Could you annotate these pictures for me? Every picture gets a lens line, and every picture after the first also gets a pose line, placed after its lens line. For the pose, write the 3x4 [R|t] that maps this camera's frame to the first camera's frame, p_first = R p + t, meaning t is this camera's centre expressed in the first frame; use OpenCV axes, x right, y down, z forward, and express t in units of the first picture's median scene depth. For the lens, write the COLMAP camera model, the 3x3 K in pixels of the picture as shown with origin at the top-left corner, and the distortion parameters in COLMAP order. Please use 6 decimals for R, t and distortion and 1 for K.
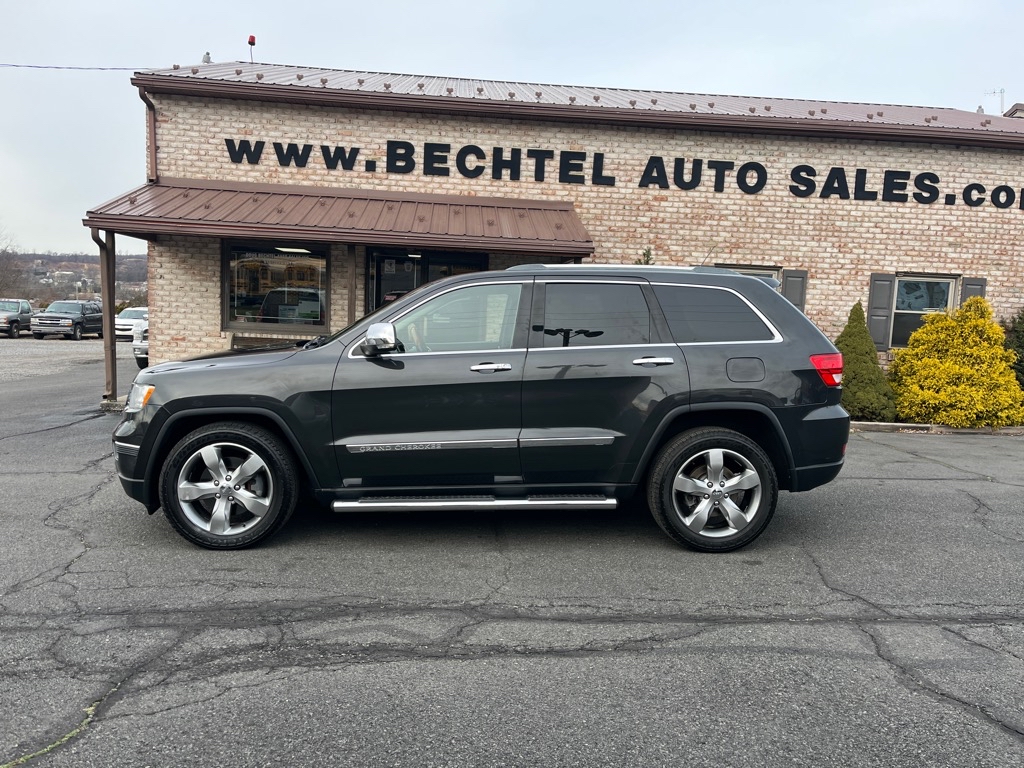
lens RADIAL K [[776.4, 0, 505.9], [0, 776.4, 387.3], [0, 0, 1]] dist [0.064135, -0.067887]
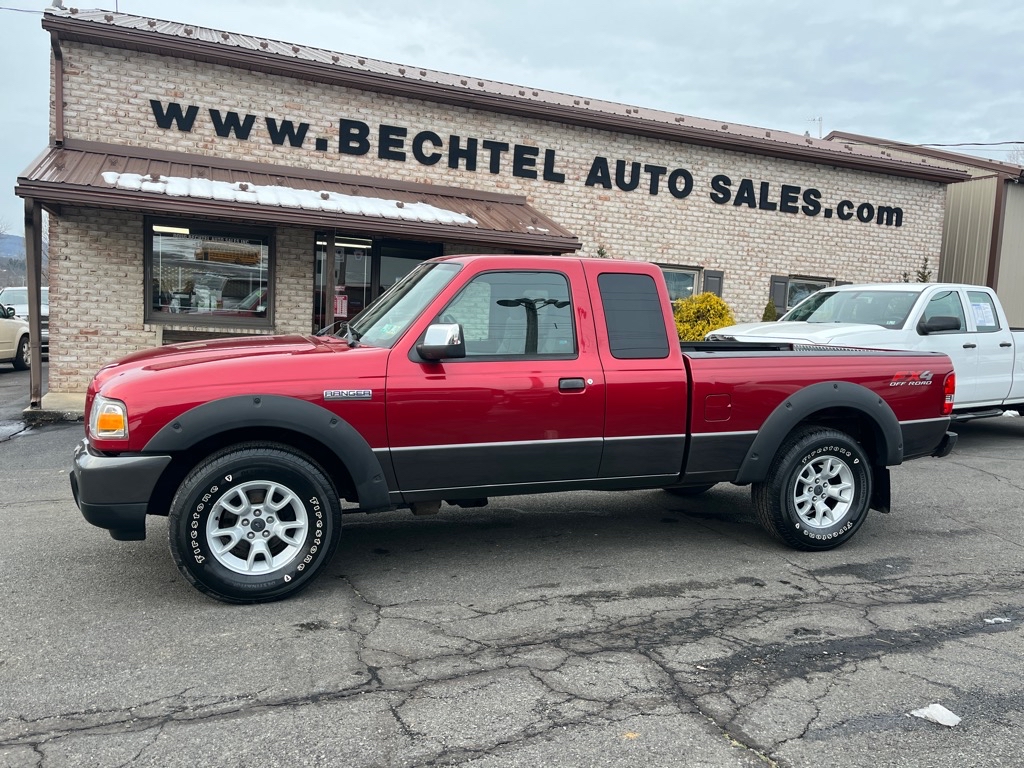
lens RADIAL K [[776.4, 0, 518.3], [0, 776.4, 384.4], [0, 0, 1]] dist [0.064135, -0.067887]
pose [[0.948942, -0.019487, 0.314849, -0.244547], [0.018047, 0.999809, 0.007488, -0.003919], [-0.314935, -0.001423, 0.949112, 0.052407]]
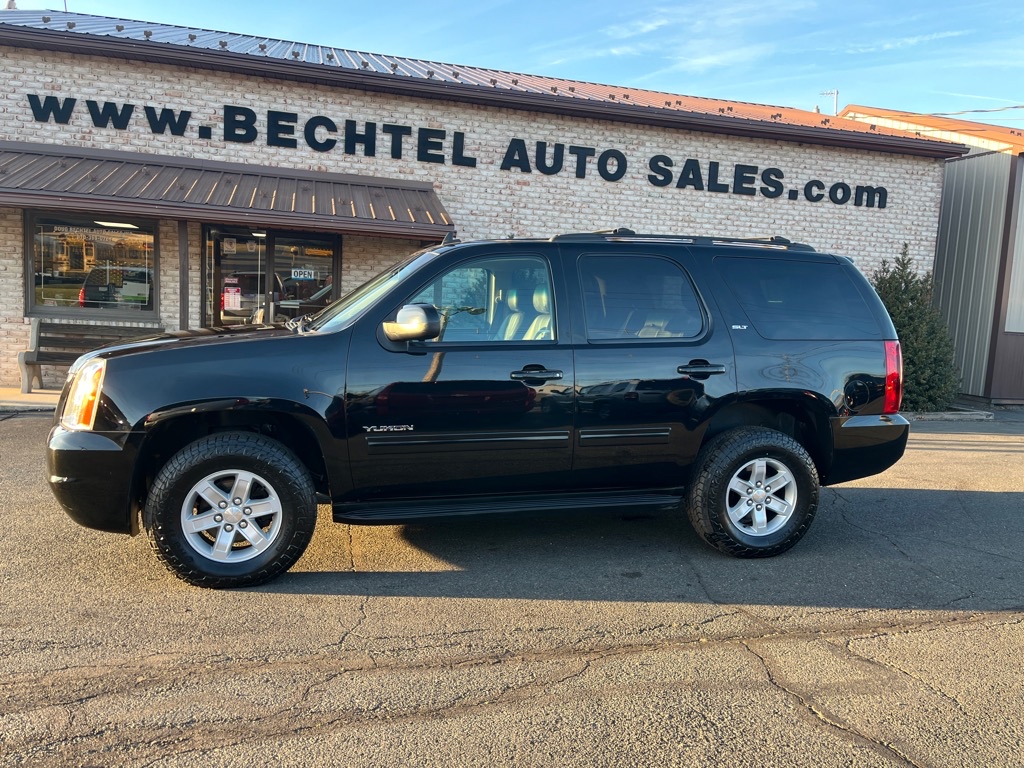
lens RADIAL K [[776.4, 0, 510.5], [0, 776.4, 385.7], [0, 0, 1]] dist [0.064135, -0.067887]
pose [[0.982702, -0.010704, 0.184884, 0.001031], [0.007320, 0.999793, 0.018978, -0.008114], [-0.185049, -0.017296, 0.982577, 0.046160]]
